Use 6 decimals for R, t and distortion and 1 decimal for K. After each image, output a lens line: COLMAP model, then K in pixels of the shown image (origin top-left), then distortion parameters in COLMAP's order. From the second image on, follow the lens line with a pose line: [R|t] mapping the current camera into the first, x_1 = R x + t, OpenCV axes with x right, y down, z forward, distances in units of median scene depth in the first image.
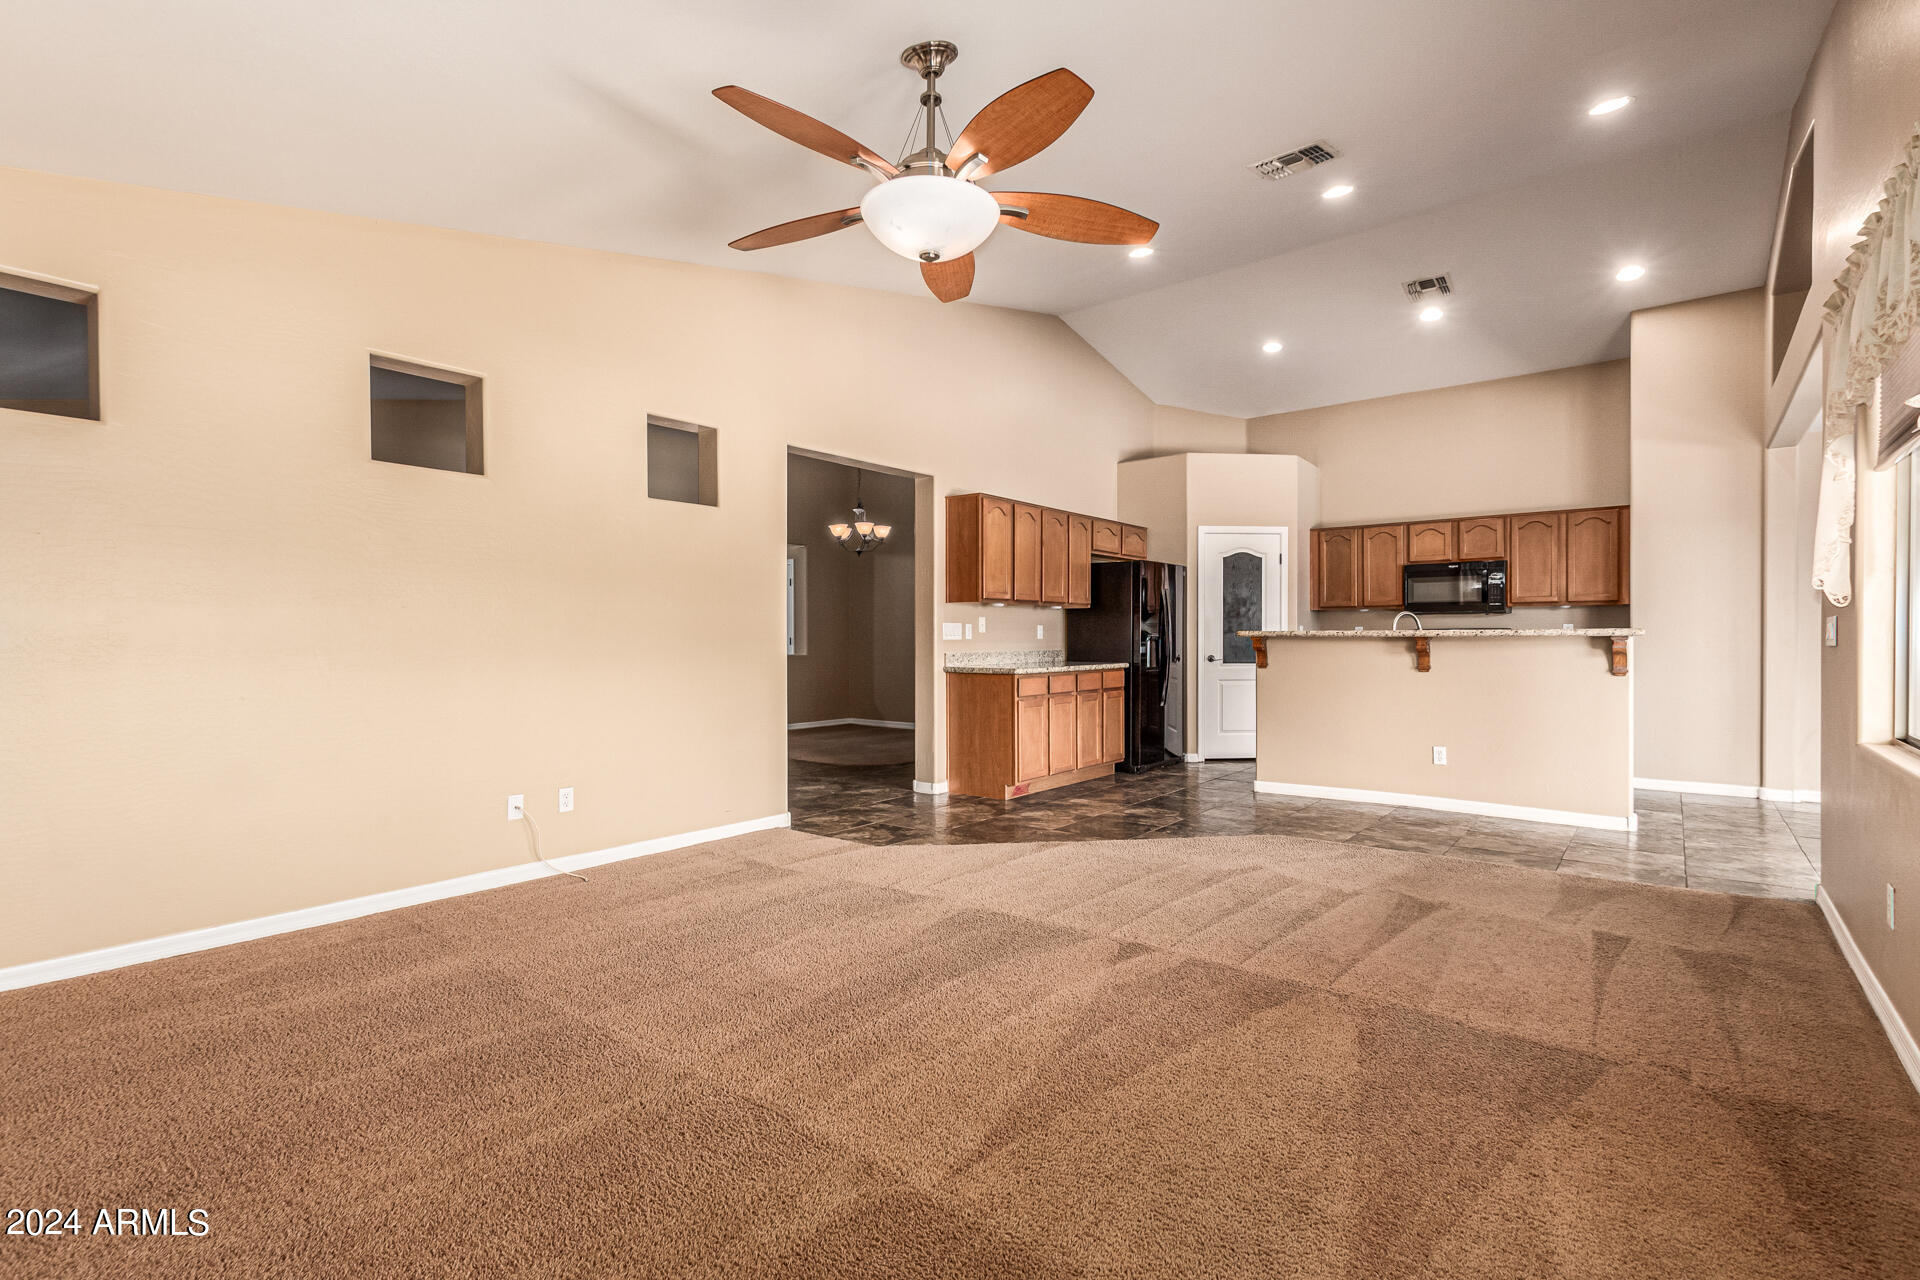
lens RADIAL K [[882.2, 0, 950.9], [0, 882.2, 636.0], [0, 0, 1]] dist [0.007370, -0.002198]
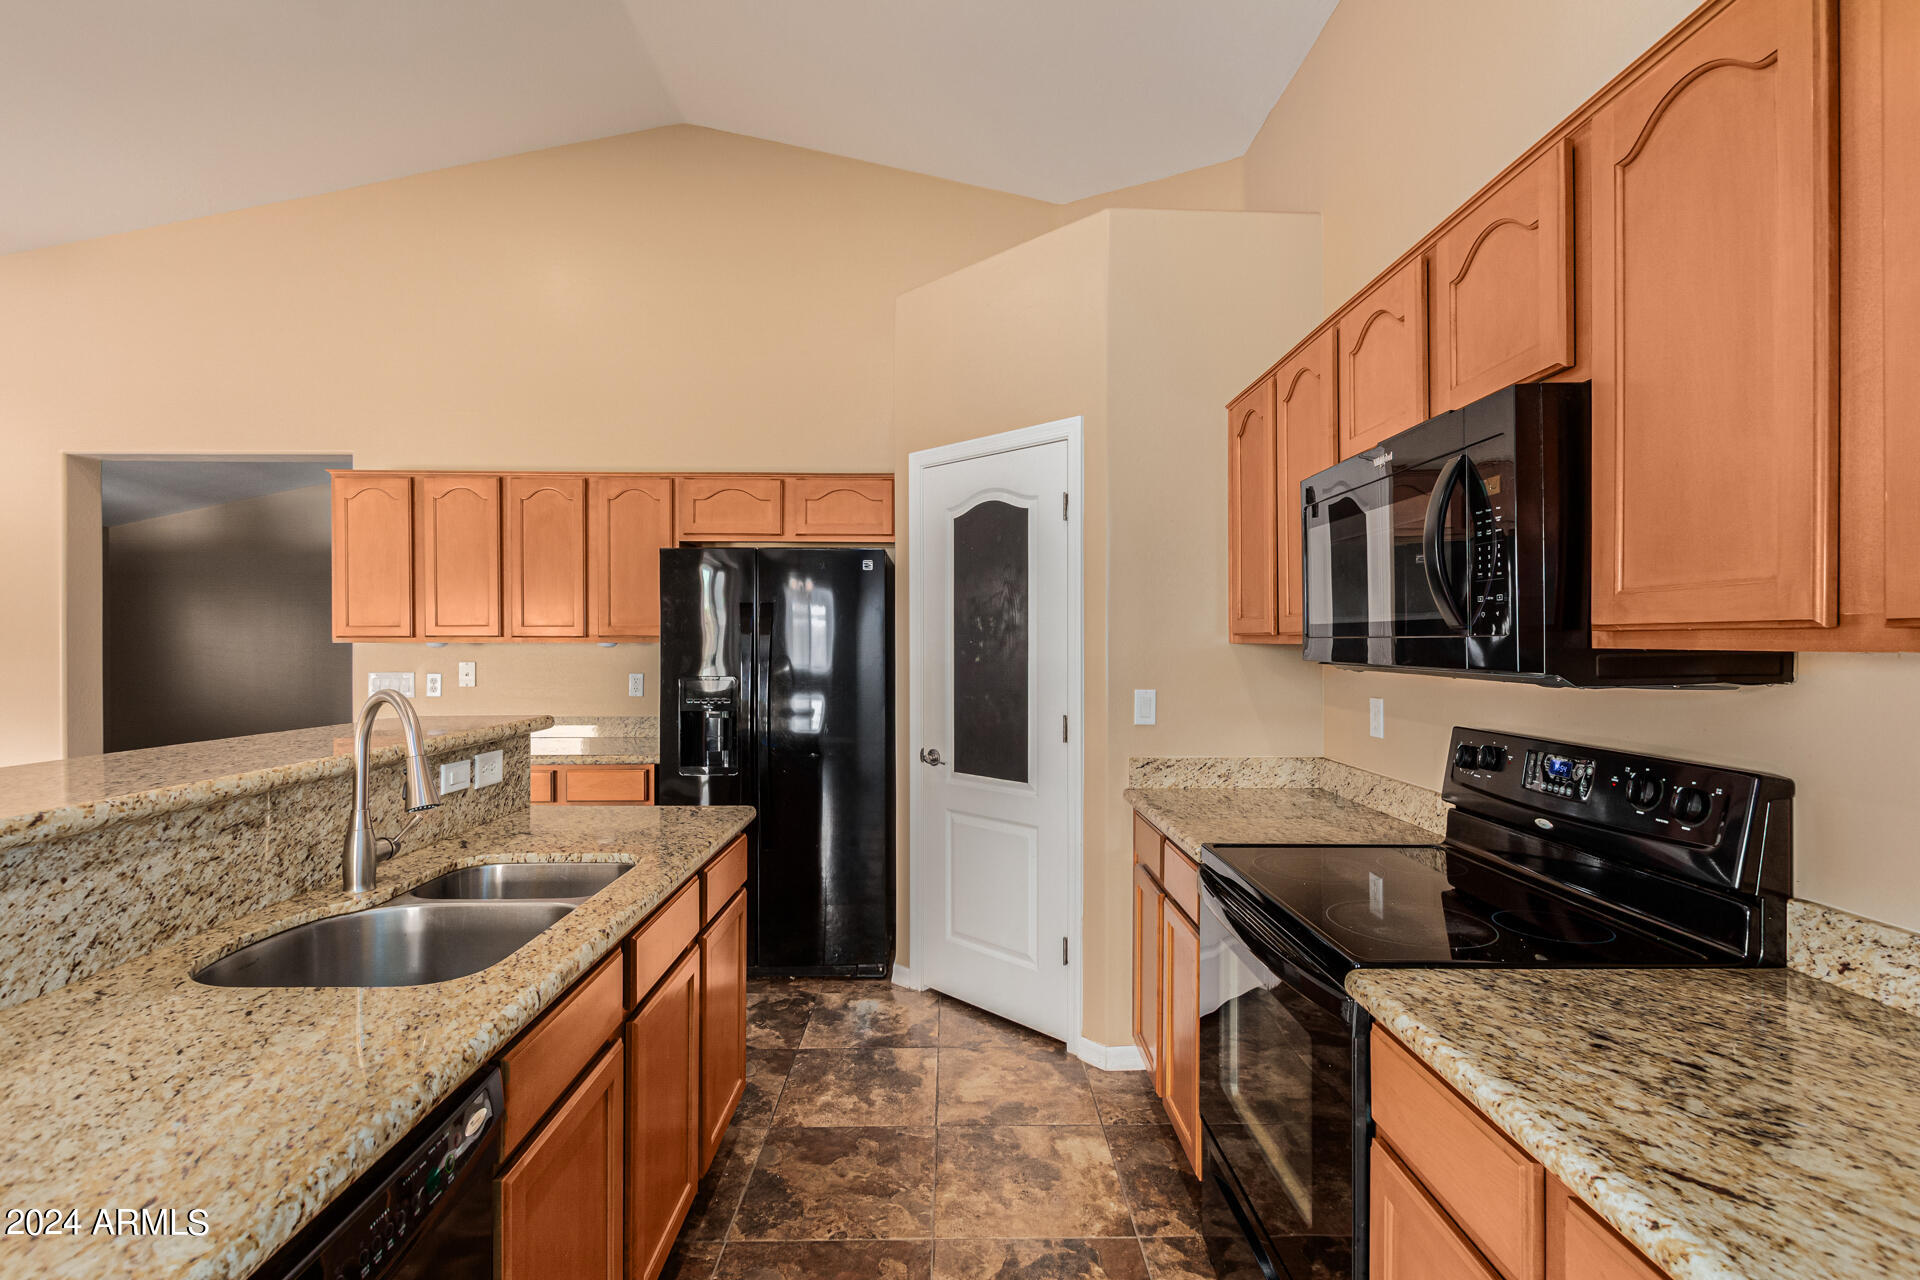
lens RADIAL K [[882.2, 0, 949.3], [0, 882.2, 631.3], [0, 0, 1]] dist [0.007370, -0.002198]
pose [[0.643433, -0.007108, -0.765470, 0.661648], [0.000059, 0.999957, -0.009236, -0.033587], [0.765503, 0.005898, 0.643406, 0.768845]]
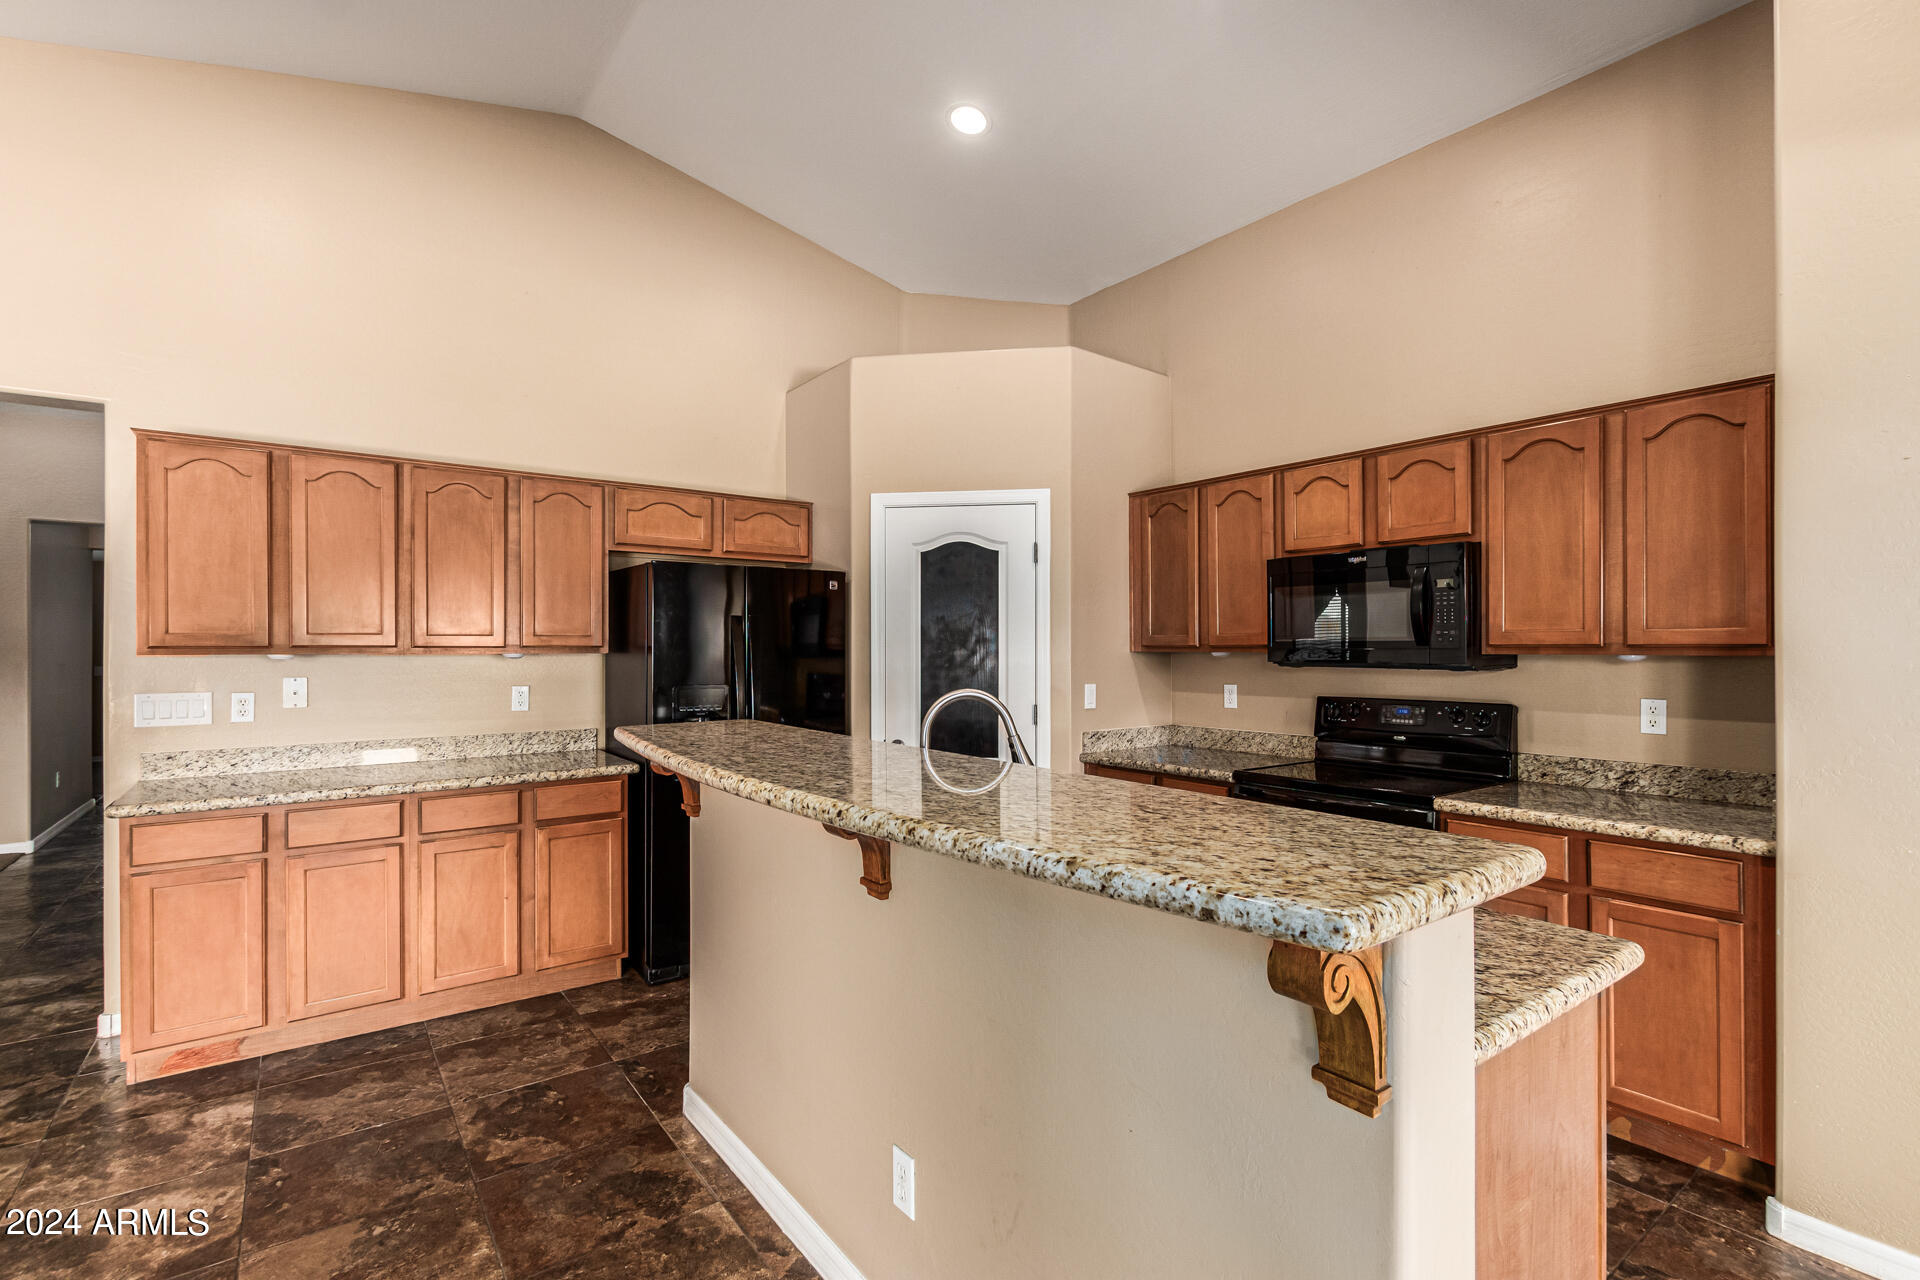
lens RADIAL K [[882.2, 0, 944.3], [0, 882.2, 654.9], [0, 0, 1]] dist [0.007370, -0.002198]
pose [[0.969423, 0.002354, -0.245386, 0.474104], [0.000256, 0.999944, 0.010604, -0.036099], [0.245397, -0.010343, 0.969368, 0.524318]]
